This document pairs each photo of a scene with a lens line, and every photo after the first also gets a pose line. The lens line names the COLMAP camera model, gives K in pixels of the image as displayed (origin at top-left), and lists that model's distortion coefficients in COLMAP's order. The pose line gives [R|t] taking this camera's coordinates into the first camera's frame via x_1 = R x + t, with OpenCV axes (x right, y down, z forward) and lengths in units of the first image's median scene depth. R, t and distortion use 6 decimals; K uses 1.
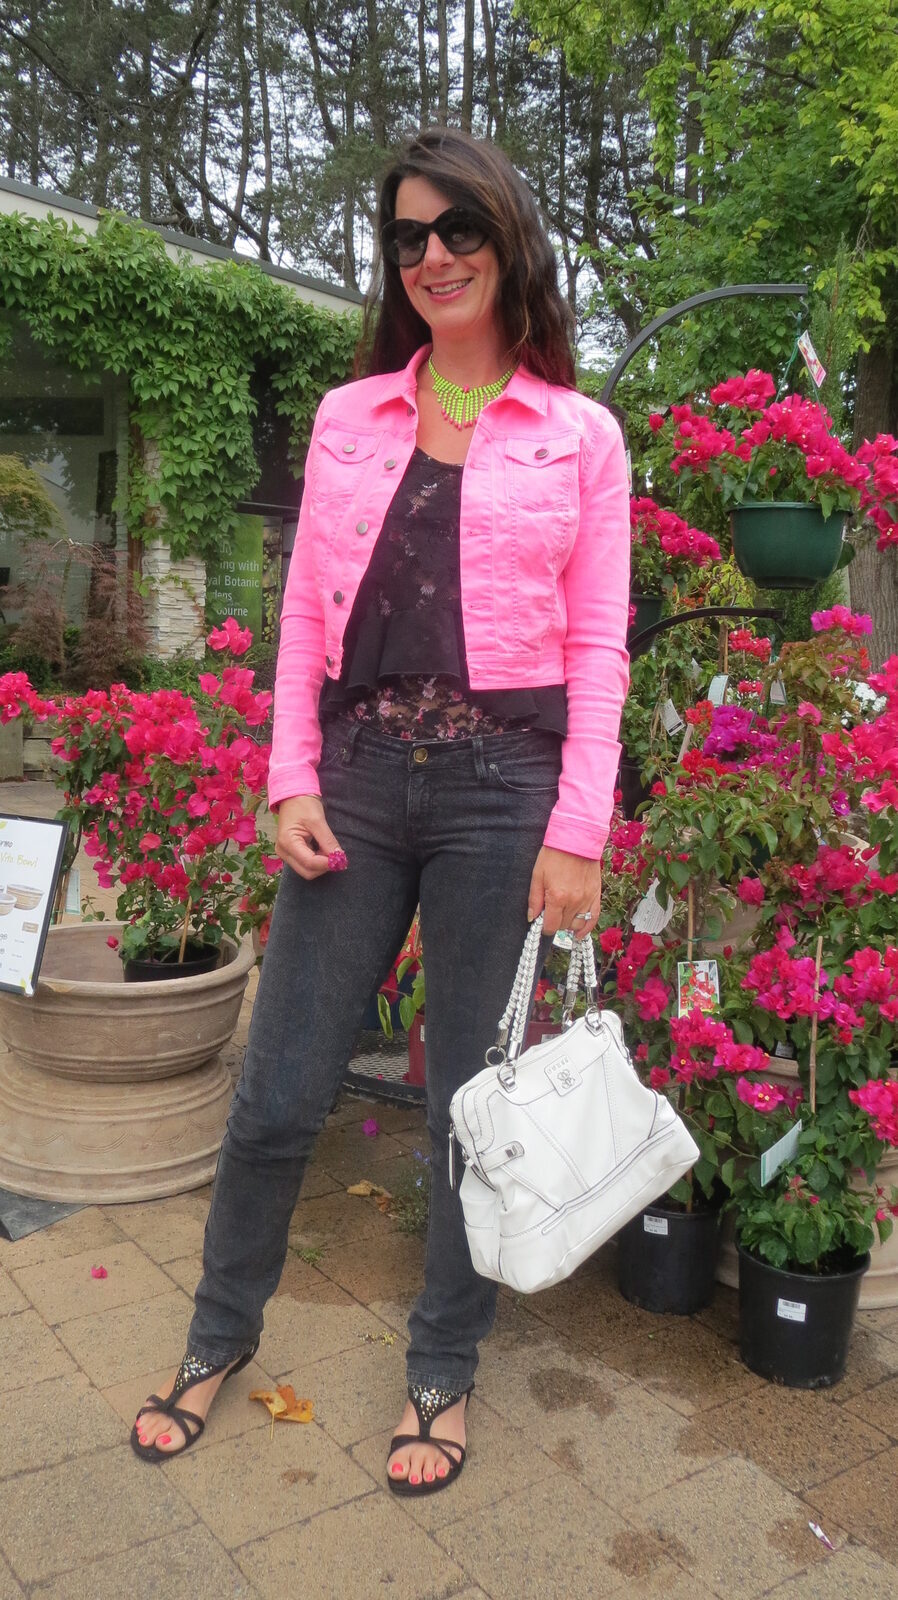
lens RADIAL K [[1367.4, 0, 444.4], [0, 1367.4, 784.3], [0, 0, 1]] dist [-0.021479, 0.025017]
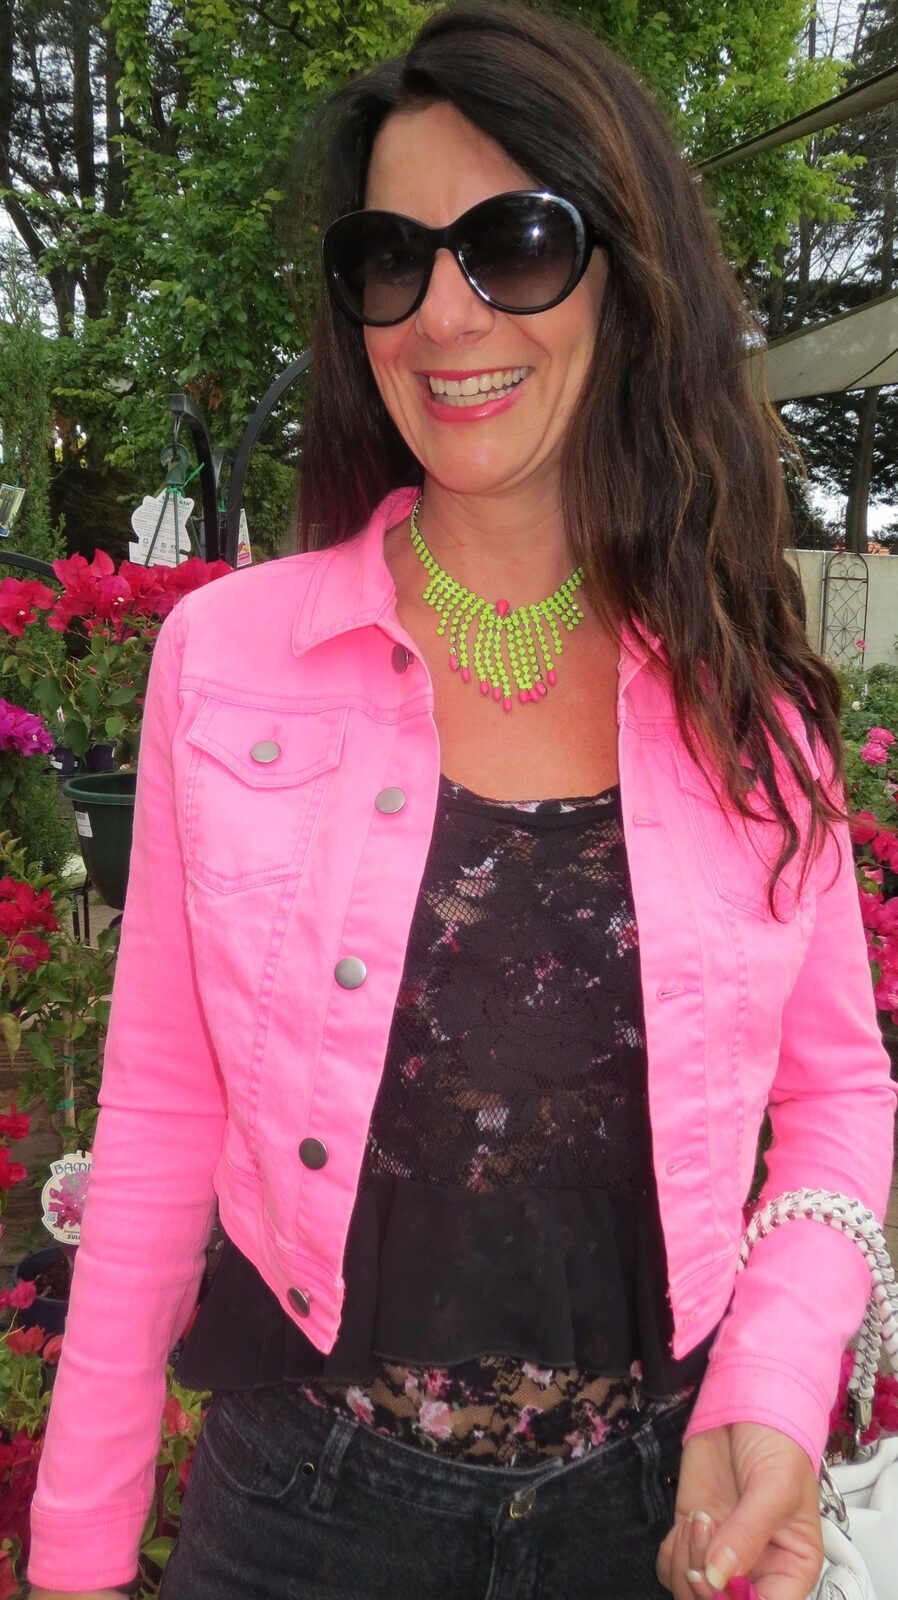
lens RADIAL K [[1367.4, 0, 444.4], [0, 1367.4, 784.3], [0, 0, 1]] dist [-0.021479, 0.025017]
pose [[0.910734, -0.067261, 0.407480, -0.048527], [0.055394, 0.997628, 0.040867, -0.062277], [-0.409262, -0.014647, 0.912299, 0.148243]]
